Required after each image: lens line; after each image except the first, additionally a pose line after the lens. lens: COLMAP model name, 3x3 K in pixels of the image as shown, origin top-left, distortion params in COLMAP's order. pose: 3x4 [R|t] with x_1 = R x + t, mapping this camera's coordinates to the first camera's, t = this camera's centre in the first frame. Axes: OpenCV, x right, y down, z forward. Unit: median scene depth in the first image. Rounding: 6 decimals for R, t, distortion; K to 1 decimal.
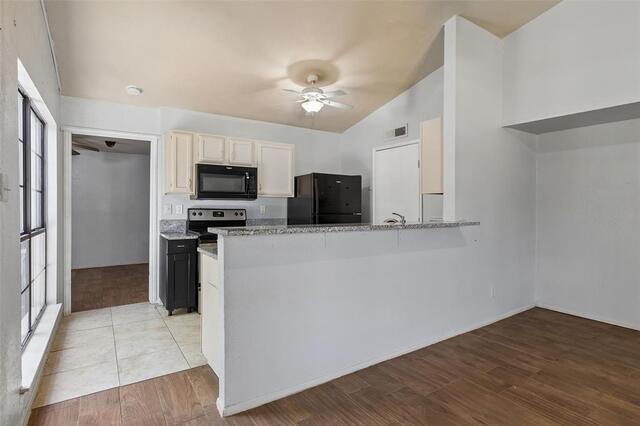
lens RADIAL K [[333.3, 0, 321.3], [0, 333.3, 205.7], [0, 0, 1]] dist [0.003751, 0.002154]
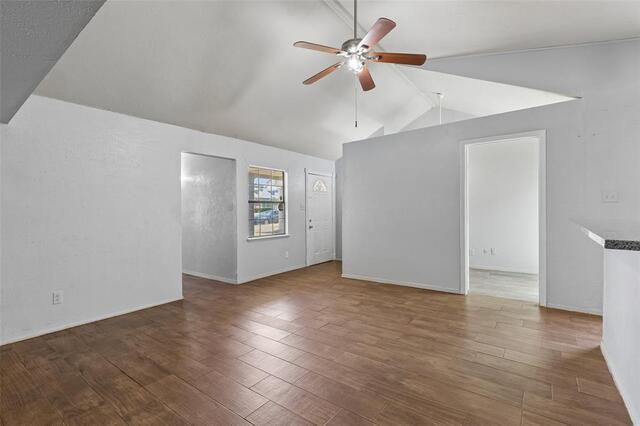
lens RADIAL K [[293.1, 0, 319.0], [0, 293.1, 208.8], [0, 0, 1]] dist [0.013410, -0.002151]
pose [[-0.947397, 0.004841, -0.320025, 0.657309], [0.007947, 0.999933, -0.008400, 0.013105], [0.319963, -0.010501, -0.947372, 0.924976]]
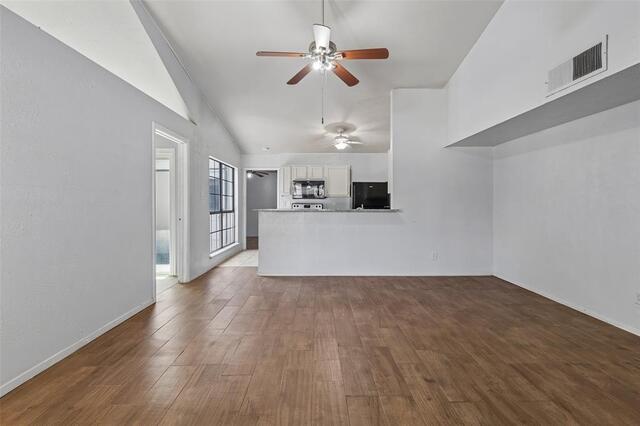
lens RADIAL K [[293.1, 0, 321.0], [0, 293.1, 207.8], [0, 0, 1]] dist [0.013410, -0.002151]
pose [[0.836289, 0.004949, -0.548267, 0.754536], [0.001790, 0.999929, 0.011756, 0.016655], [0.548287, -0.010813, 0.836221, -0.383982]]
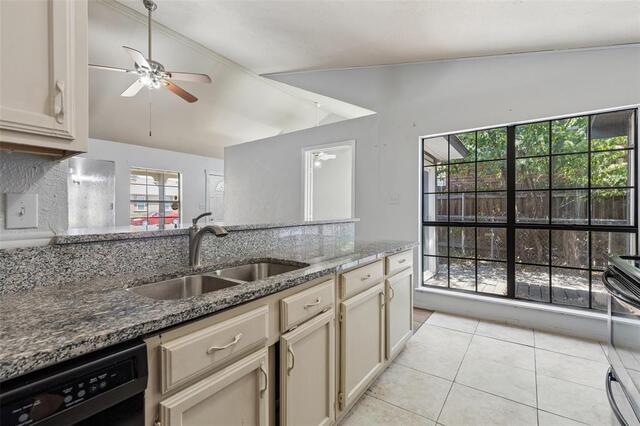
lens RADIAL K [[293.1, 0, 320.4], [0, 293.1, 210.0], [0, 0, 1]] dist [0.013410, -0.002151]
pose [[-0.935579, 0.004811, -0.353086, 0.180394], [0.005236, 0.999986, -0.000247, 0.013895], [0.353080, -0.002079, -0.935591, 1.211910]]
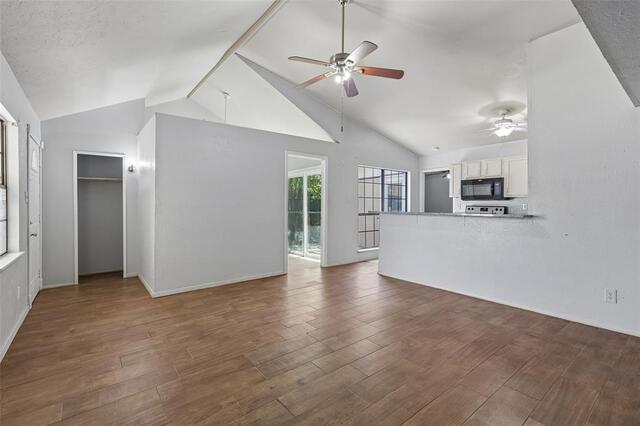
lens RADIAL K [[293.1, 0, 321.6], [0, 293.1, 208.7], [0, 0, 1]] dist [0.013410, -0.002151]
pose [[0.078093, 0.007632, -0.996917, 1.151769], [-0.001393, 0.999971, 0.007547, 0.014276], [0.996945, 0.000799, 0.078101, 0.144329]]
